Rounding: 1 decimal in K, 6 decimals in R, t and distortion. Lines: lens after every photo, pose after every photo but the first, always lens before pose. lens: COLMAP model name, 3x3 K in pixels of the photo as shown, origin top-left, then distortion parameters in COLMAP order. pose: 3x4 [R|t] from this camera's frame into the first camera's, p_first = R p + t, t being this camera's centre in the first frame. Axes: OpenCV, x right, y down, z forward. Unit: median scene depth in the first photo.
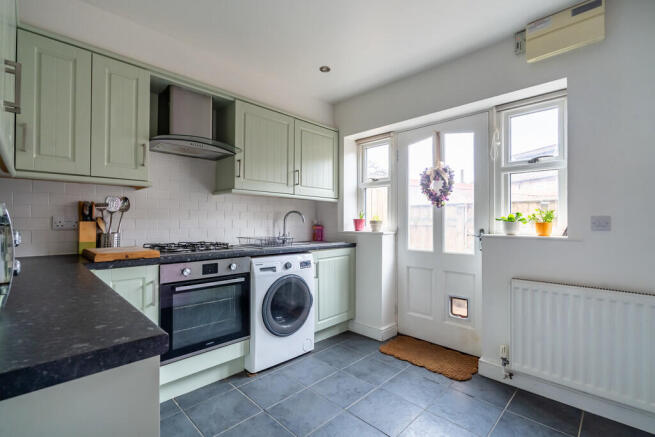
lens RADIAL K [[294.5, 0, 327.6], [0, 294.5, 222.7], [0, 0, 1]] dist [0.000478, 0.000057]
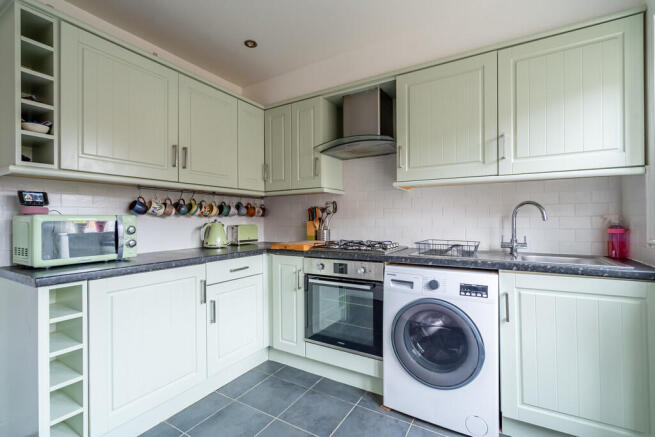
lens RADIAL K [[333.0, 0, 327.5], [0, 333.0, 218.5], [0, 0, 1]] dist [0.000451, -0.000216]
pose [[0.190033, -0.008738, -0.981739, 0.605157], [0.004995, 0.999956, -0.007933, -0.003260], [0.981765, -0.003397, 0.190068, 0.637902]]
